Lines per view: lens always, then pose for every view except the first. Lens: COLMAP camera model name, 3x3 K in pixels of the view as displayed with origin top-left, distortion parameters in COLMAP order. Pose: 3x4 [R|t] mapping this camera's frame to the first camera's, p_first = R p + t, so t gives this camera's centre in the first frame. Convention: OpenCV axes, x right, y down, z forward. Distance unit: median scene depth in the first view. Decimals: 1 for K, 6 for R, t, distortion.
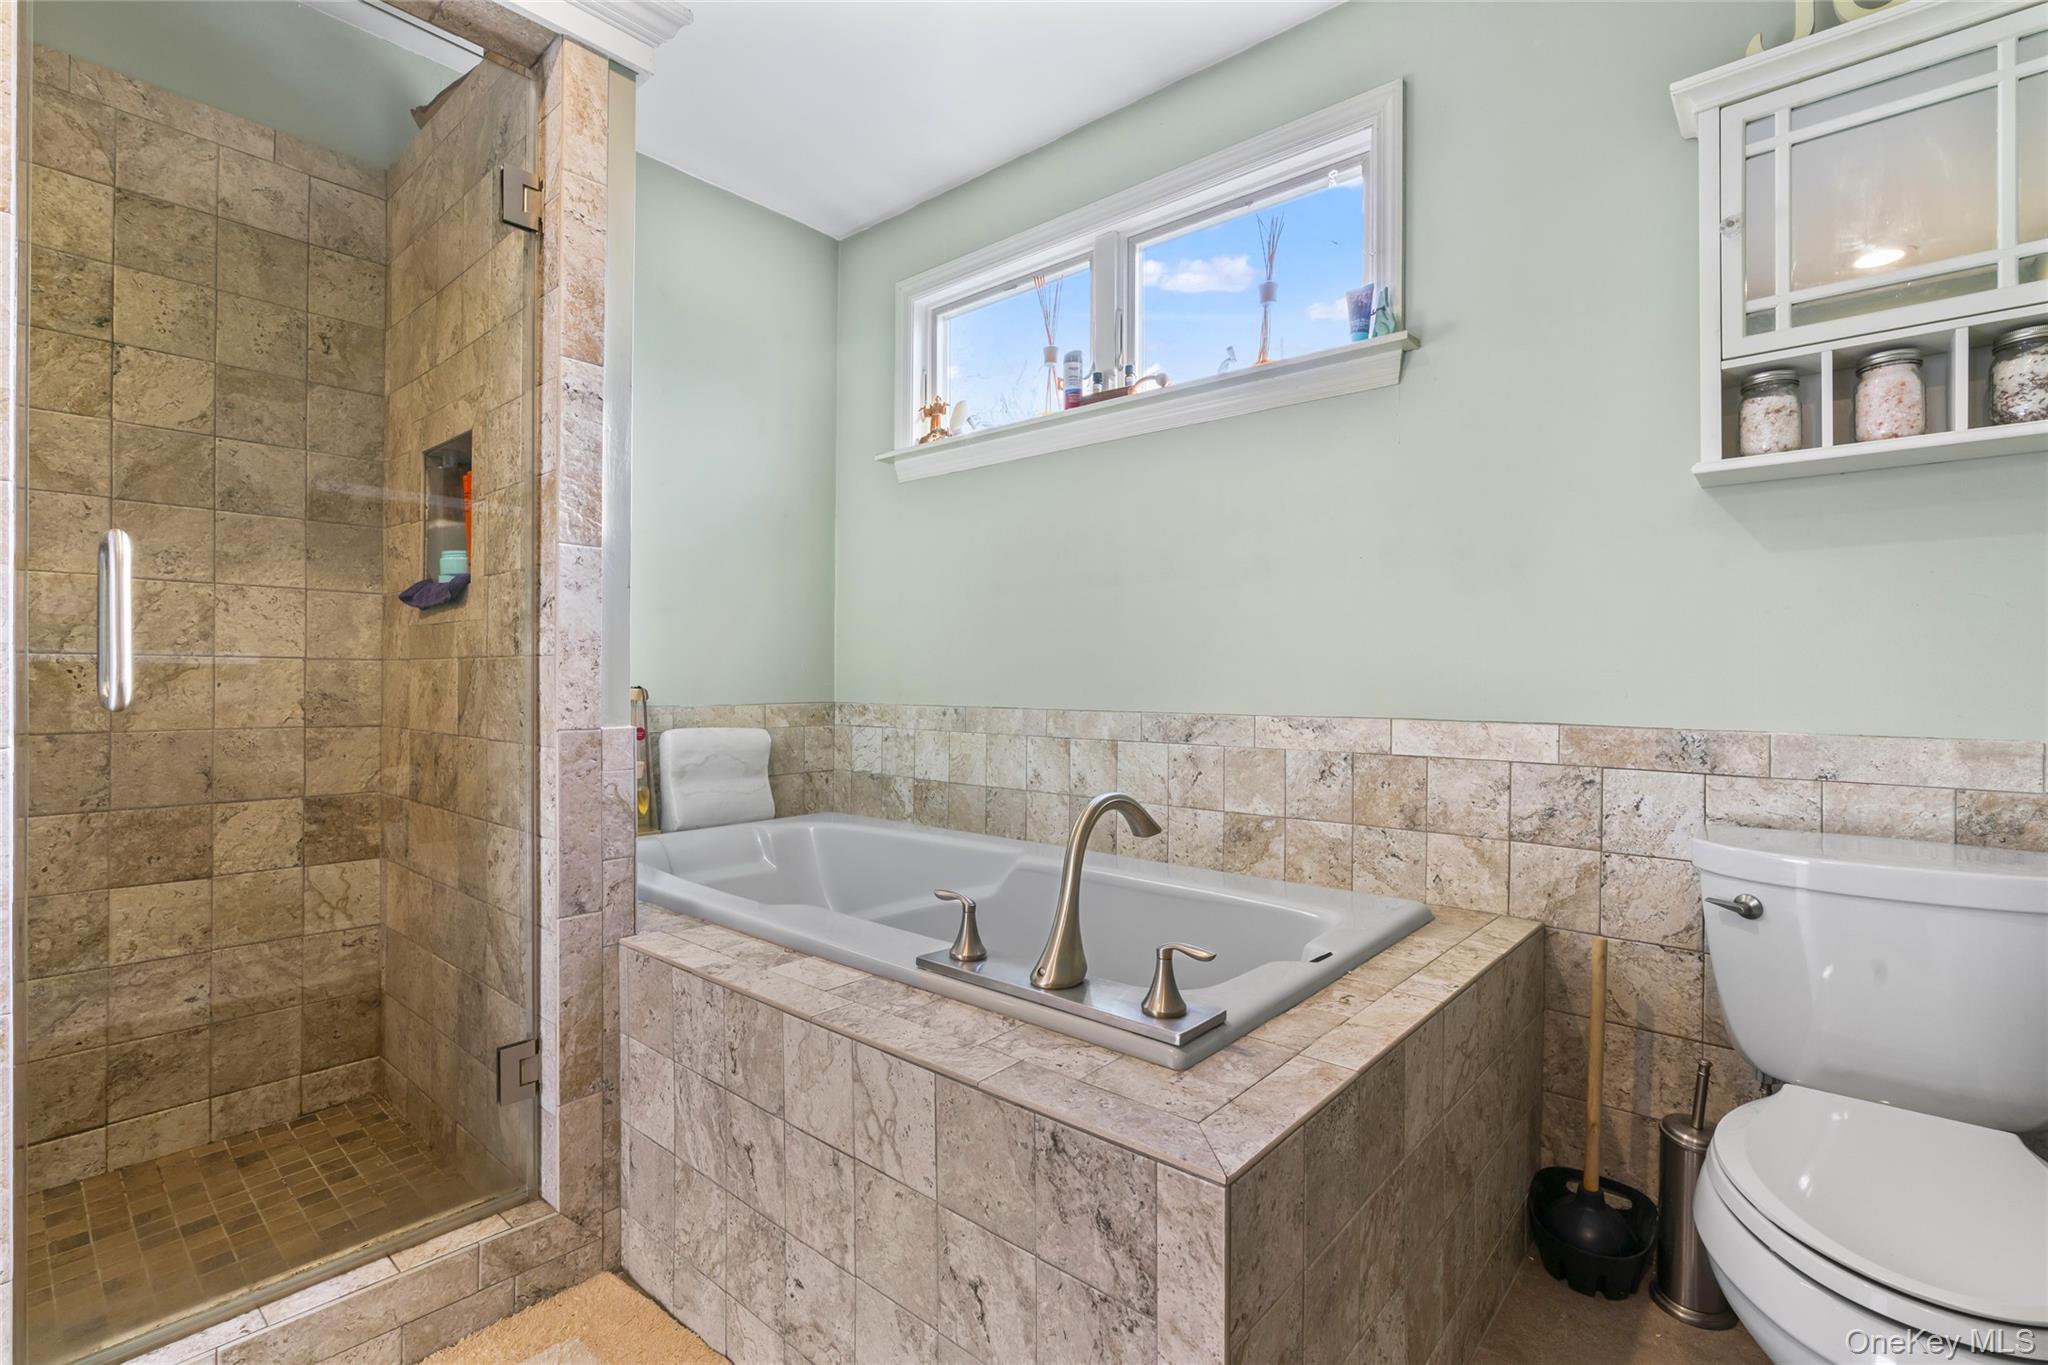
lens RADIAL K [[938.9, 0, 1013.5], [0, 938.9, 681.5], [0, 0, 1]] dist [-0.008901, 0.005086]
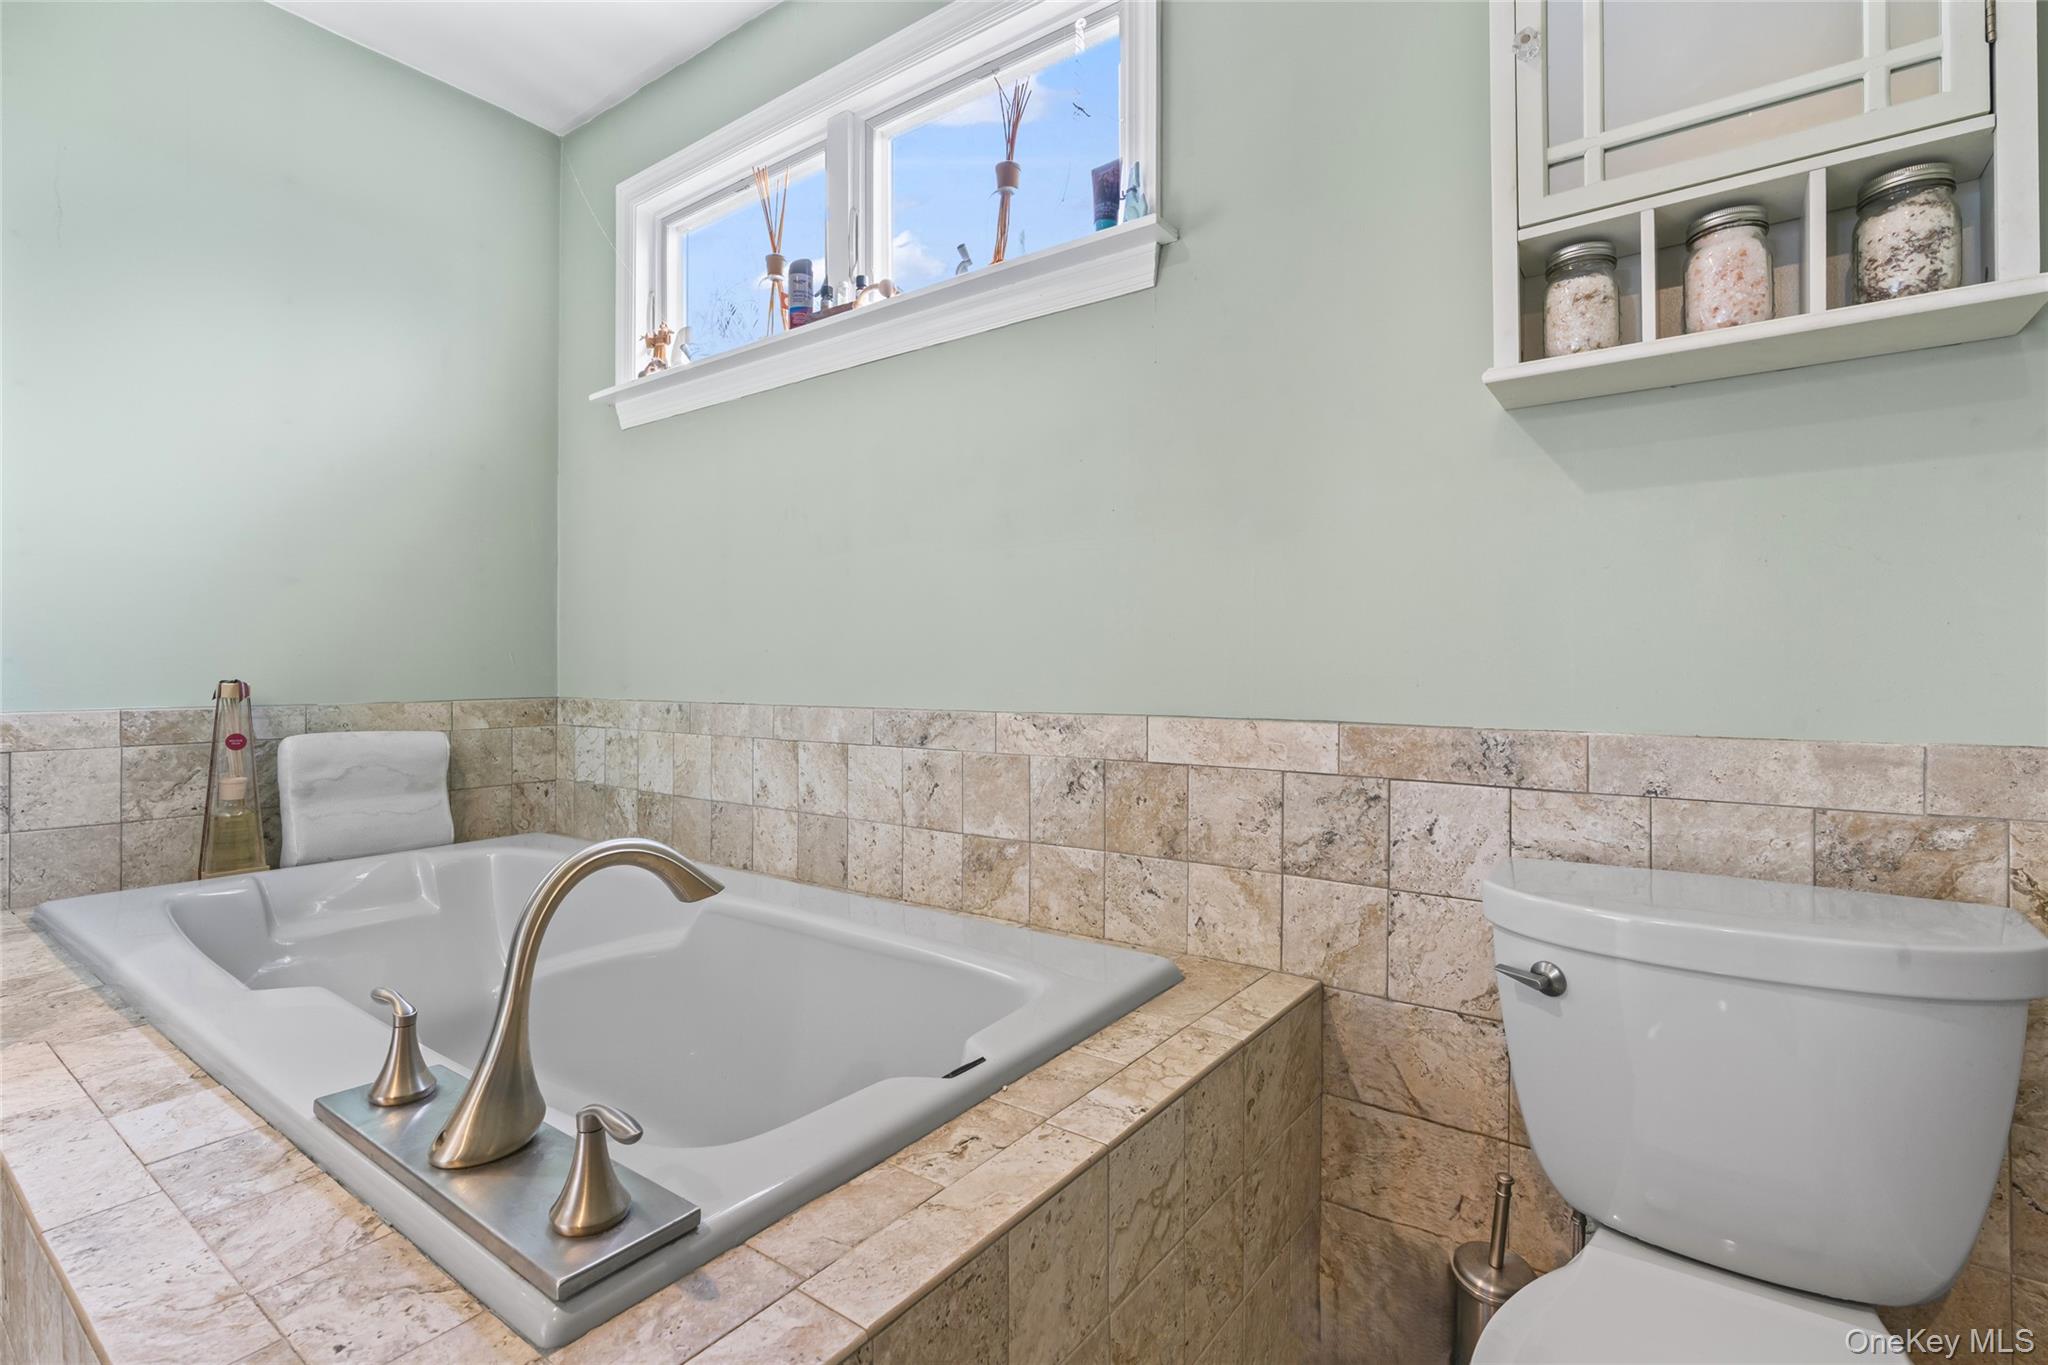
lens RADIAL K [[938.9, 0, 1027.7], [0, 938.9, 671.2], [0, 0, 1]] dist [-0.008901, 0.005086]
pose [[0.996582, -0.006034, 0.082388, 0.291183], [0.005978, 0.999982, 0.000920, 0.001561], [-0.082392, -0.000424, 0.996600, 0.279897]]
